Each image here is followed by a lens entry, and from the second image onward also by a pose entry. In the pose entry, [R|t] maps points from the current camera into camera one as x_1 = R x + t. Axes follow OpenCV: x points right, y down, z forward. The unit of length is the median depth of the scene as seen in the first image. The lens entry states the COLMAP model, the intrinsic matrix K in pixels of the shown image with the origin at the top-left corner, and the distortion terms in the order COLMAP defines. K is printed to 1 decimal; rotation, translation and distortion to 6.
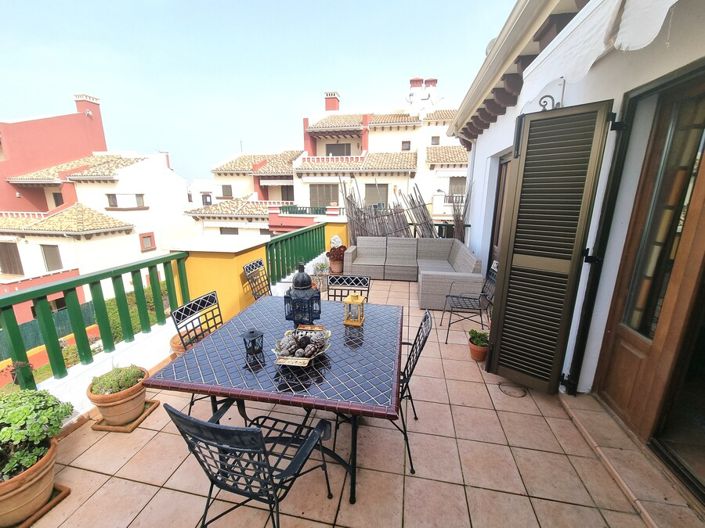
lens RADIAL K [[290.6, 0, 351.6], [0, 290.6, 264.6], [0, 0, 1]] dist [-0.001813, -0.000868]
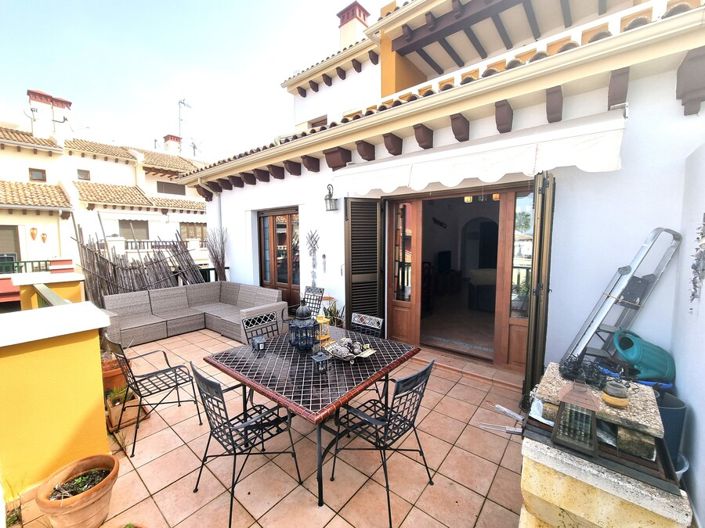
lens RADIAL K [[290.6, 0, 355.1], [0, 290.6, 264.5], [0, 0, 1]] dist [-0.001813, -0.000868]
pose [[0.468121, -0.088107, 0.879261, -0.372695], [0.215420, 0.976376, -0.016852, -0.025199], [-0.857004, 0.197299, 0.476042, 0.064472]]
